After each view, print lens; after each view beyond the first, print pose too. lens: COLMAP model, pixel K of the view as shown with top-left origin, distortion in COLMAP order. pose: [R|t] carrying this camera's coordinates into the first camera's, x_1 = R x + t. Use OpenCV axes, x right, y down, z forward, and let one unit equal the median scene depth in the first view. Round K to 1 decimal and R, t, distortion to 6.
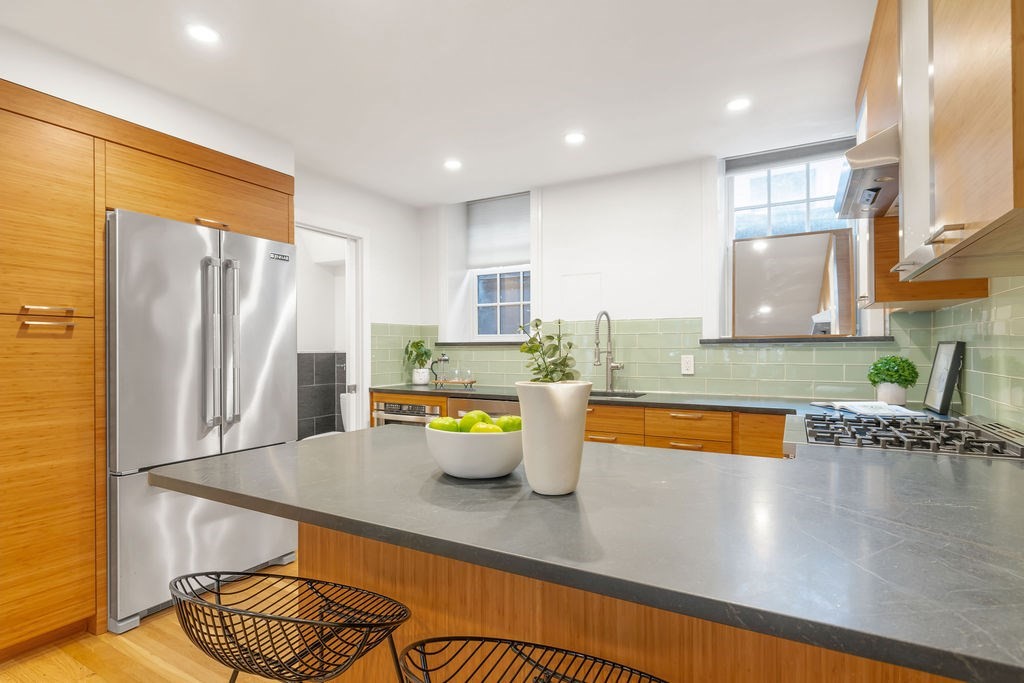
lens RADIAL K [[516.3, 0, 503.2], [0, 516.3, 346.4], [0, 0, 1]] dist [-0.008993, 0.000437]
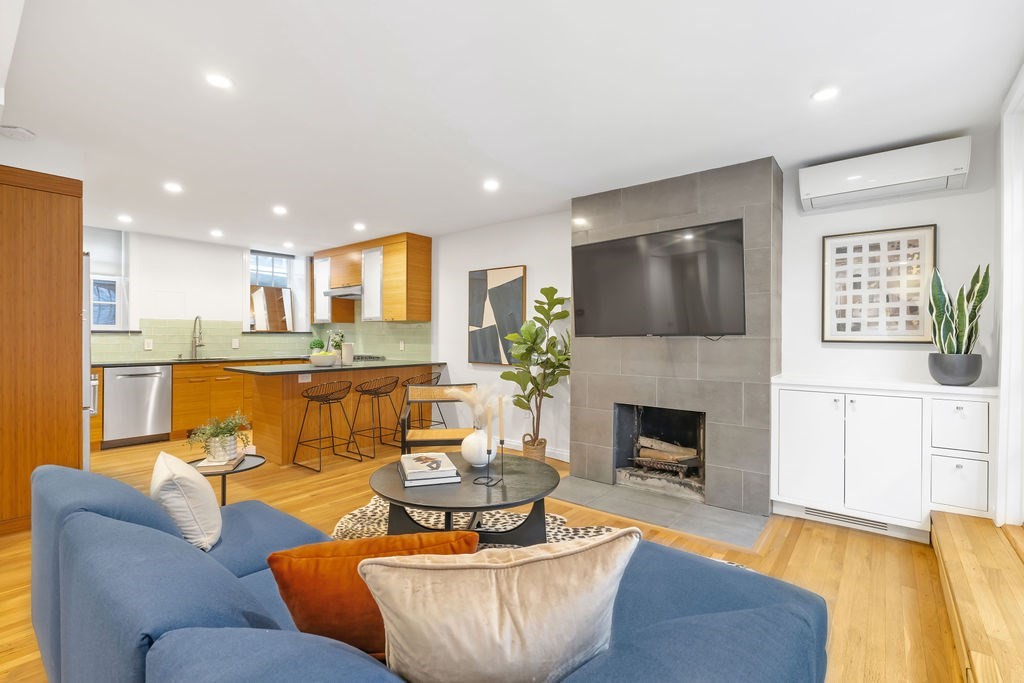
lens RADIAL K [[460.6, 0, 510.5], [0, 460.6, 337.6], [0, 0, 1]] dist [-0.007853, 0.001642]
pose [[0.161318, 0.002027, 0.986900, -1.231829], [-0.009616, 0.999954, -0.000482, 0.001330], [-0.986856, -0.009412, 0.161330, -0.381872]]
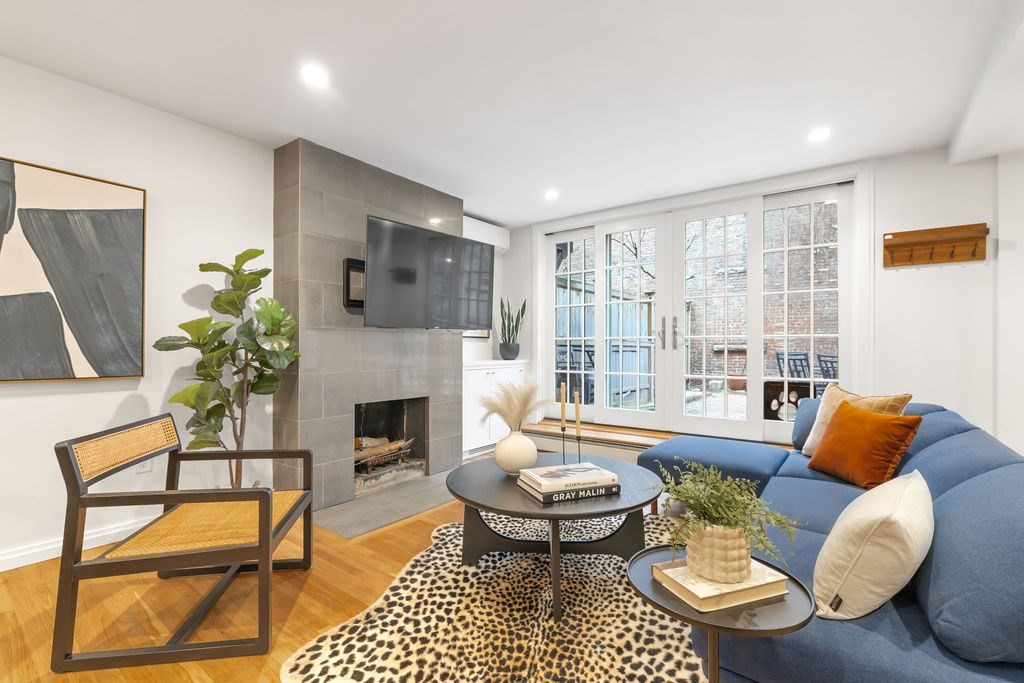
lens RADIAL K [[460.6, 0, 504.7], [0, 460.6, 344.7], [0, 0, 1]] dist [-0.007853, 0.001642]
pose [[-0.991360, -0.002784, 0.131137, -0.569024], [-0.004062, 0.999947, -0.009478, 0.036885], [-0.131104, -0.009929, -0.991319, 0.421652]]
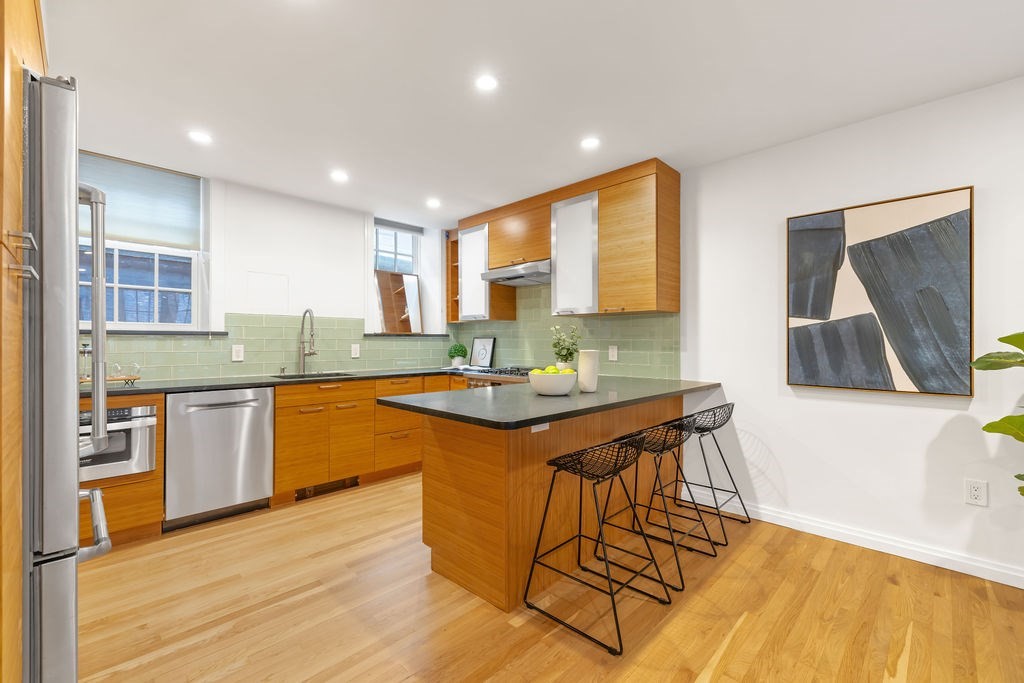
lens RADIAL K [[432.0, 0, 510.2], [0, 432.0, 340.1], [0, 0, 1]] dist [-0.001720, -0.000119]
pose [[0.258017, 0.008783, 0.966101, -0.660014], [-0.004752, 0.999958, -0.007822, 0.011756], [-0.966129, -0.002573, 0.258047, 0.253890]]
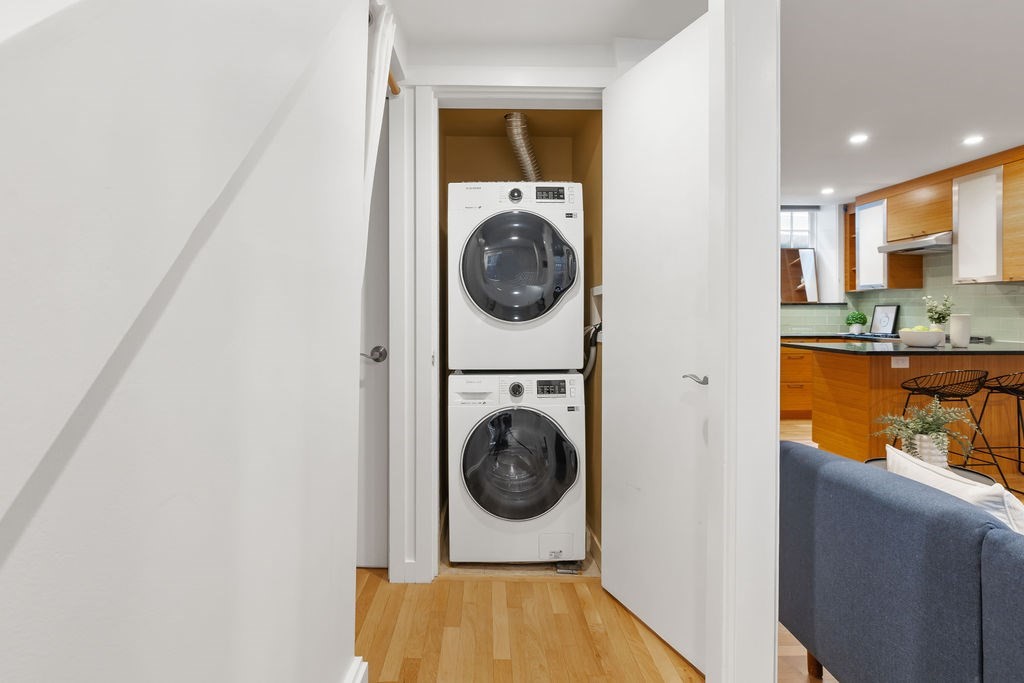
lens RADIAL K [[539.1, 0, 500.2], [0, 539.1, 315.0], [0, 0, 1]] dist [-0.001428, 0.000187]
pose [[0.847888, 0.002130, 0.530172, -1.316519], [-0.005594, 0.999972, 0.004930, 0.022565], [-0.530147, -0.007146, 0.847876, -0.113088]]
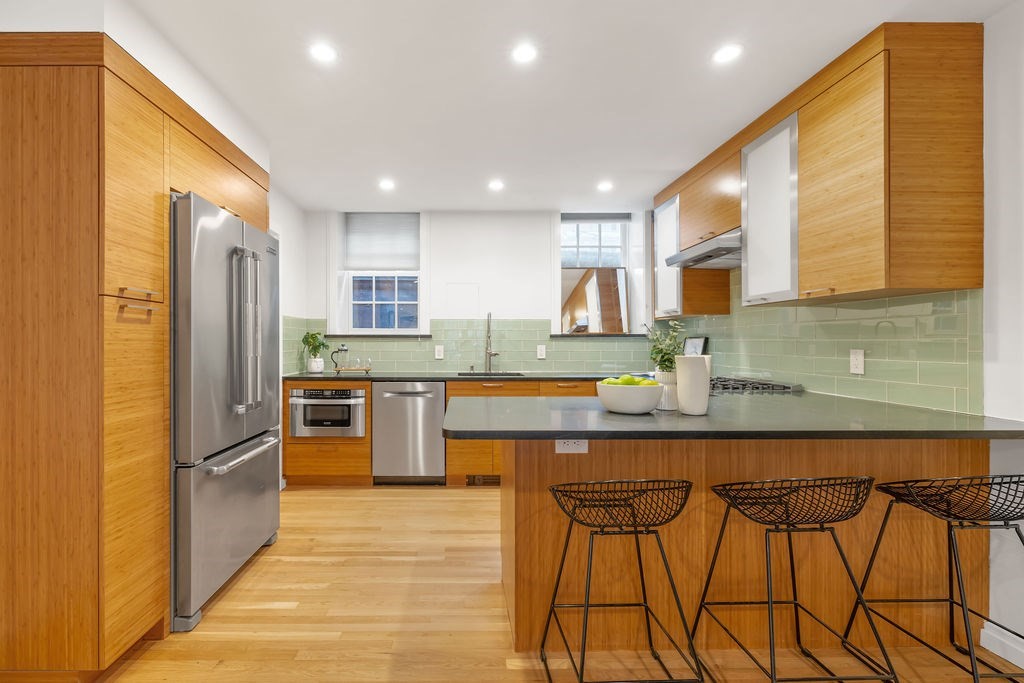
lens RADIAL K [[459.1, 0, 462.8], [0, 459.1, 341.2], [0, 0, 1]] dist [-0.000494, 0.000579]
pose [[0.867011, 0.005451, 0.498259, -0.447924], [-0.005301, 0.999984, -0.001716, 0.008124], [-0.498261, -0.001154, 0.867027, -0.005477]]
